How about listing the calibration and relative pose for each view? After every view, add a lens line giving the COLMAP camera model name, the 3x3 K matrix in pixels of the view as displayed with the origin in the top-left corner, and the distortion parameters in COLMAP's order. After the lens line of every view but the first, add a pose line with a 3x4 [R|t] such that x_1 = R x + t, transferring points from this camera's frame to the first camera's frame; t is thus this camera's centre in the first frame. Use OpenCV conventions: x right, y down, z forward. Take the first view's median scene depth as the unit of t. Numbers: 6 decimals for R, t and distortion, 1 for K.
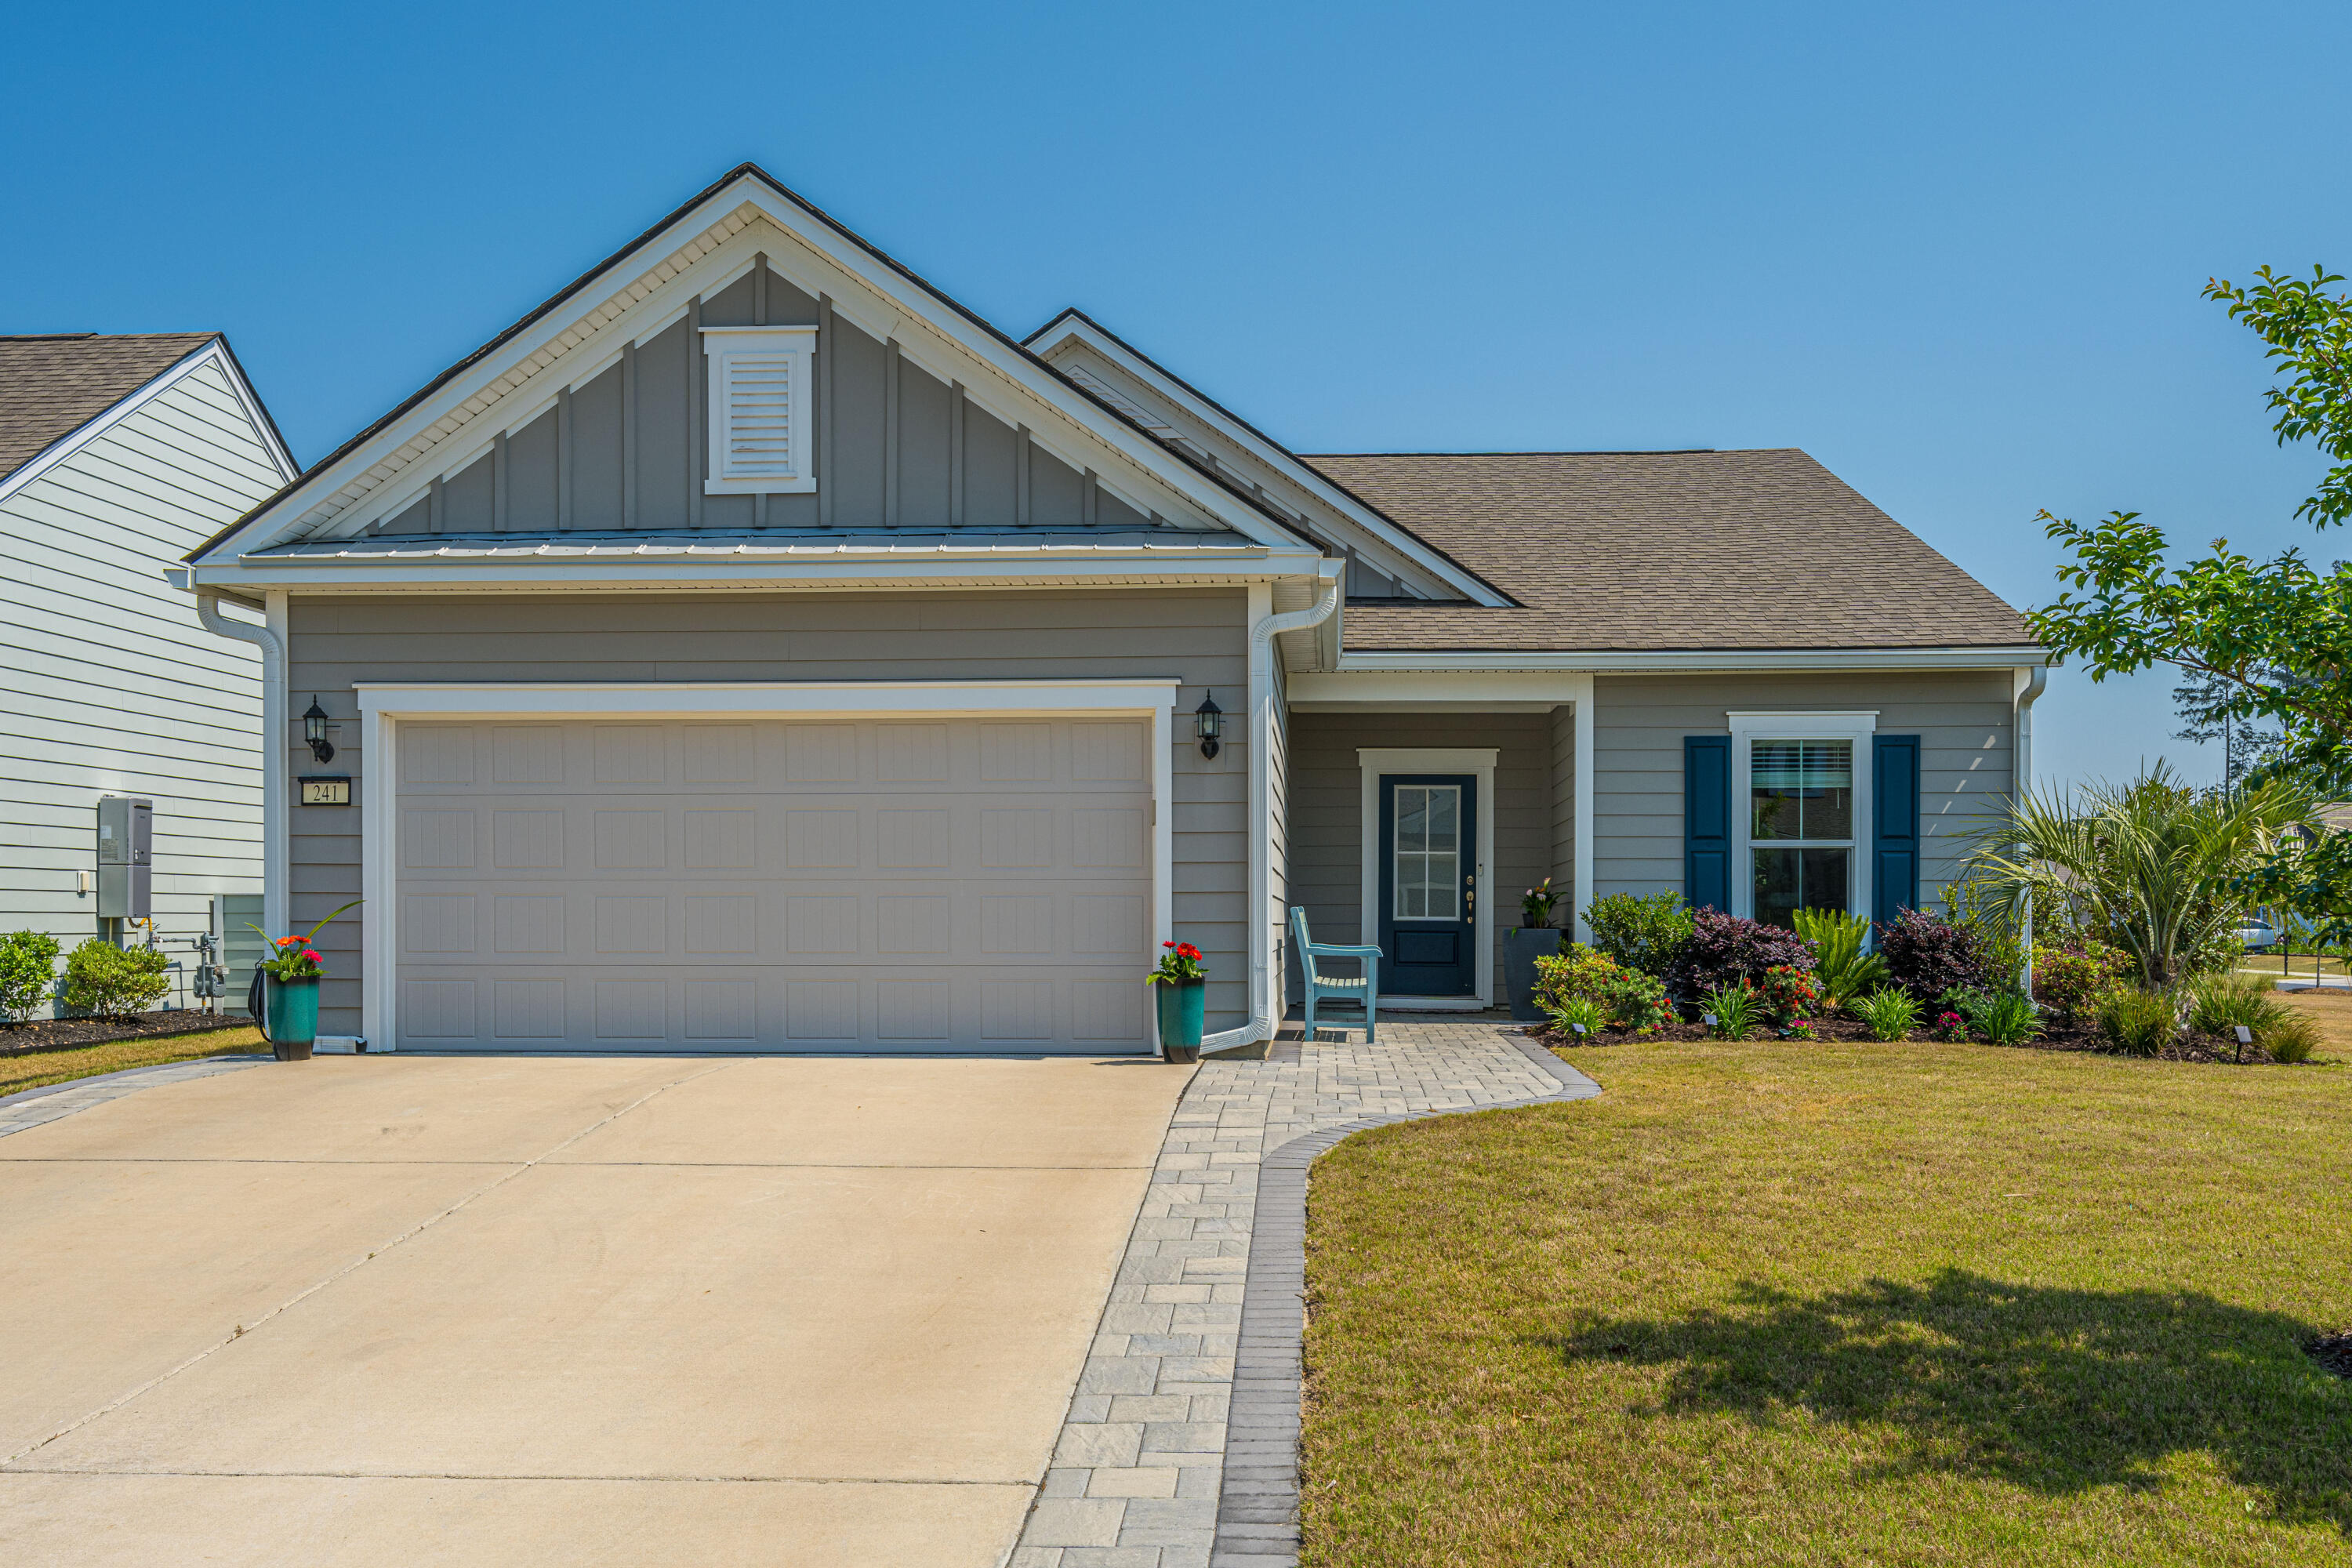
lens RADIAL K [[1643.6, 0, 1176.0], [0, 1643.6, 784.0], [0, 0, 1]] dist [0.000433, 0.000254]
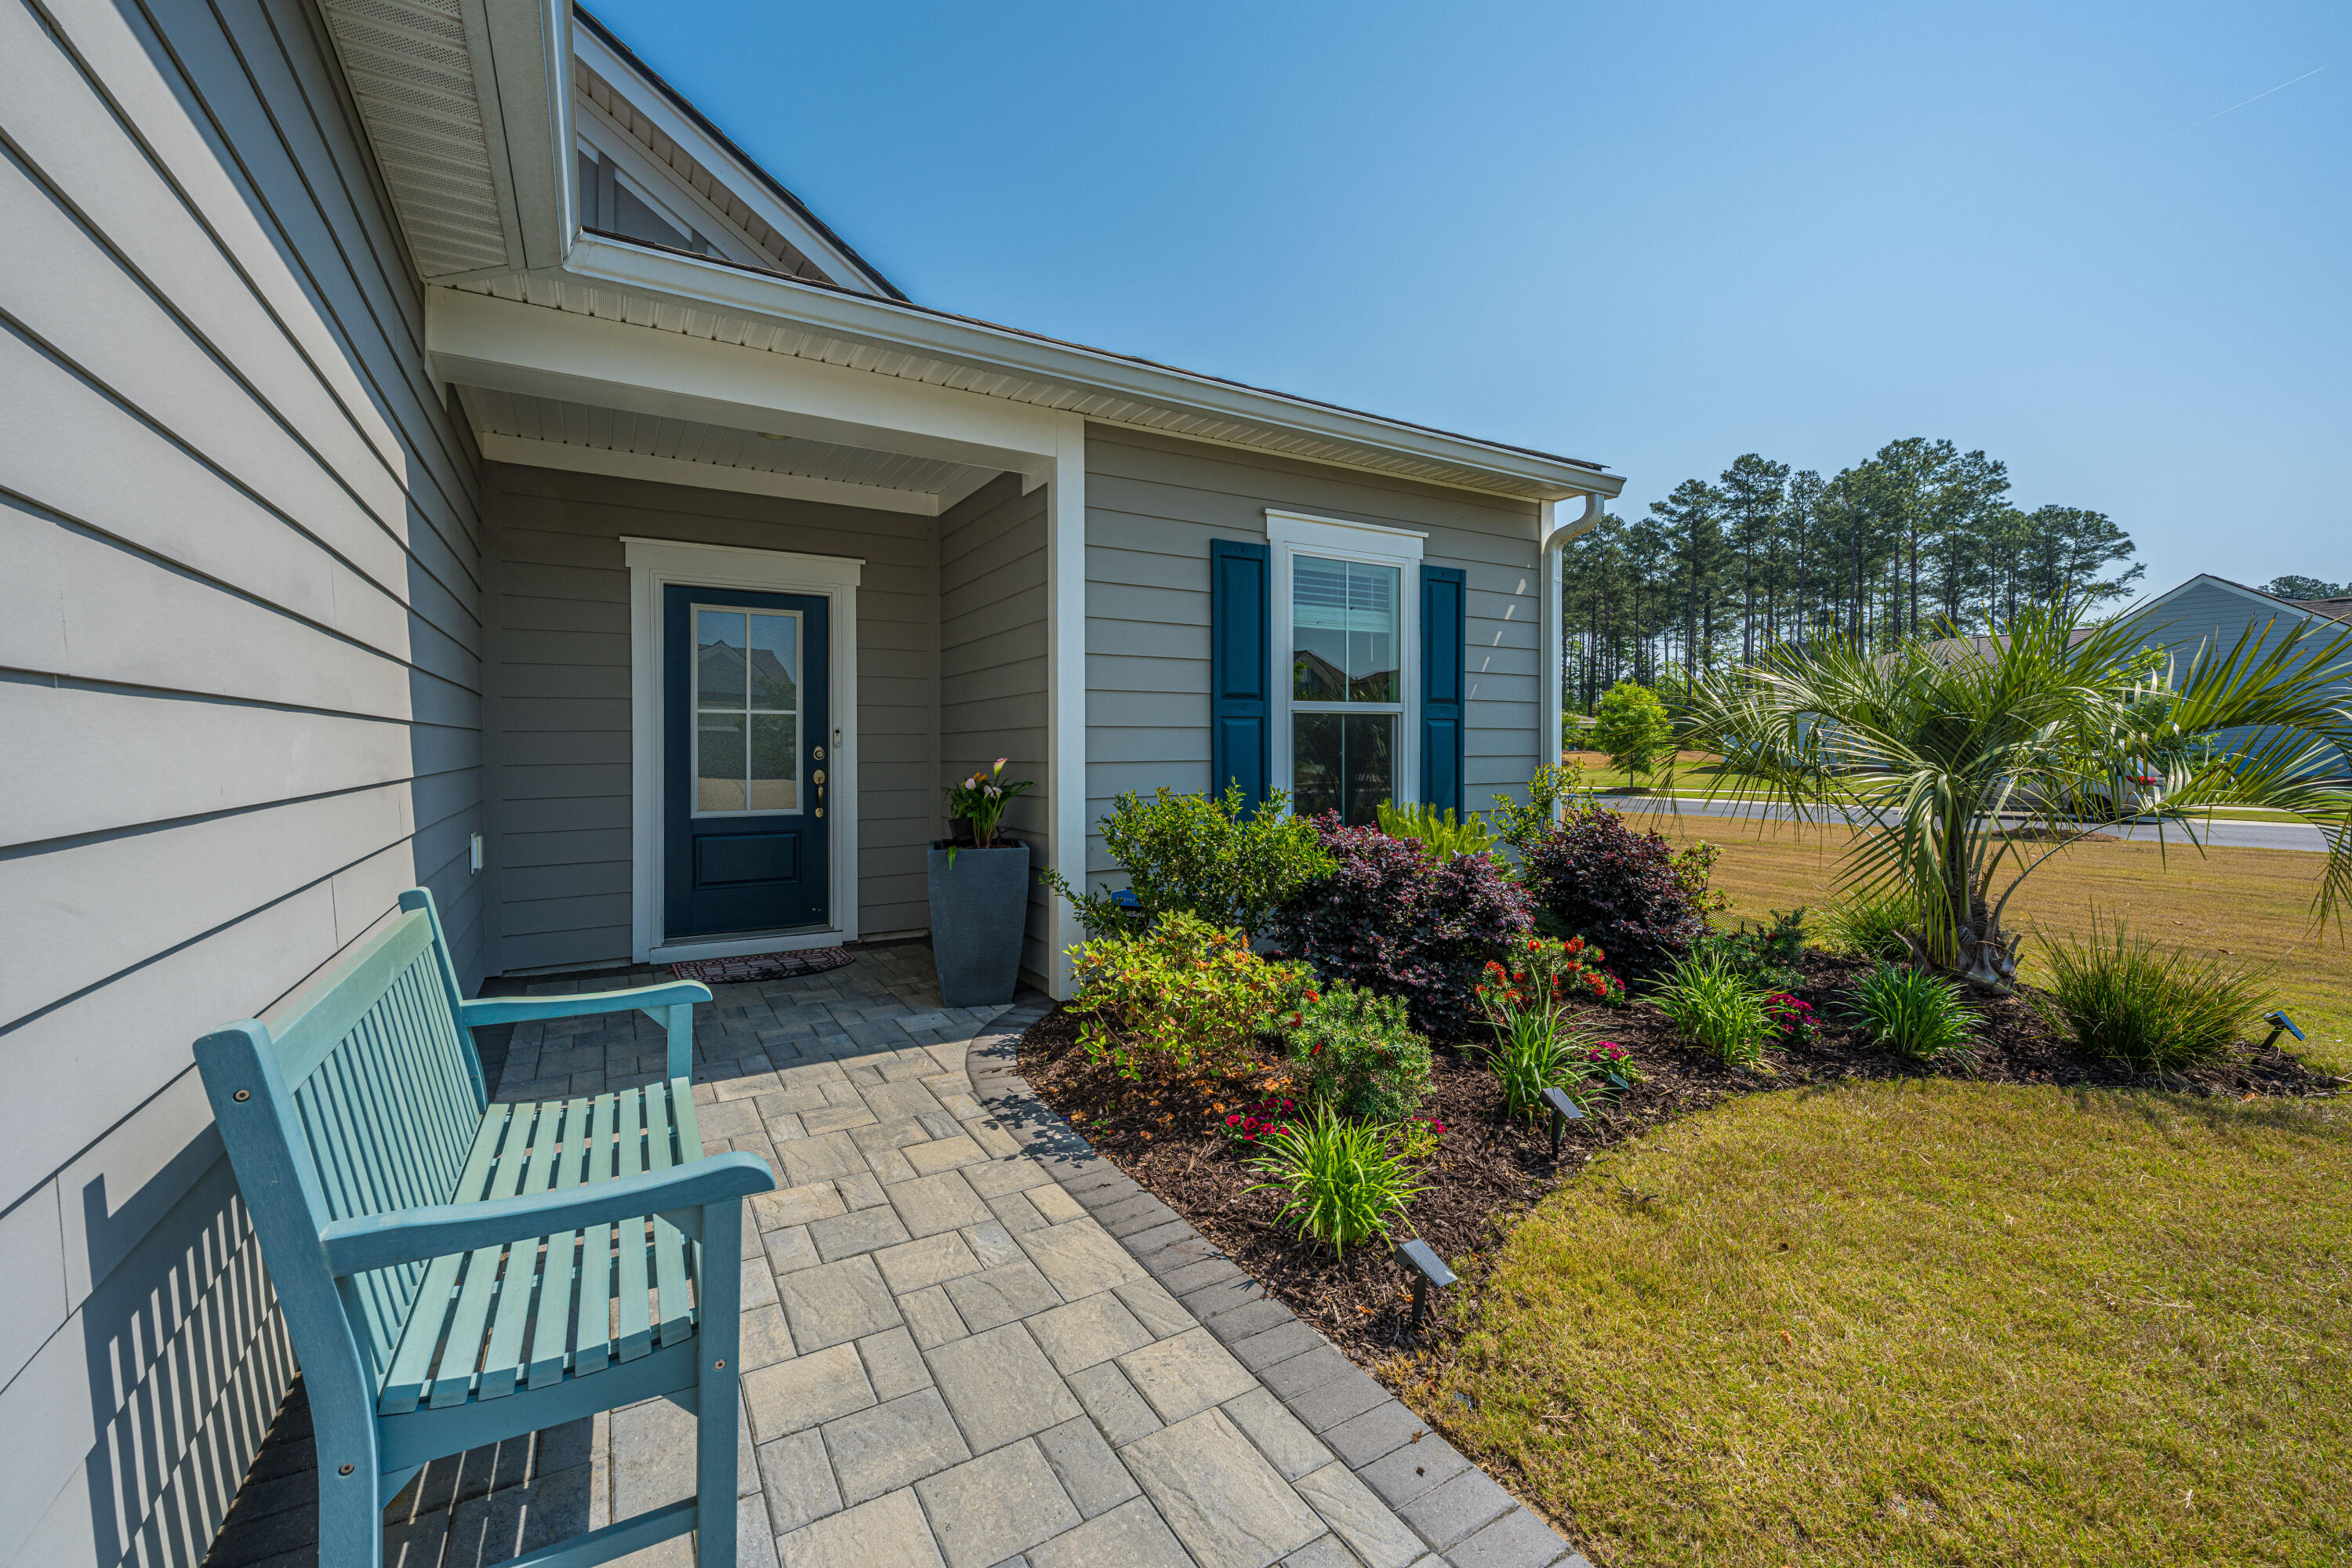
lens RADIAL K [[947.3, 0, 1165.2], [0, 947.3, 771.2], [0, 0, 1]] dist [-0.001364, -0.000021]
pose [[0.793557, -0.021654, 0.608111, 0.064941], [-0.039707, 0.995394, 0.087261, 0.030673], [-0.607199, -0.093393, 0.789042, 0.709324]]
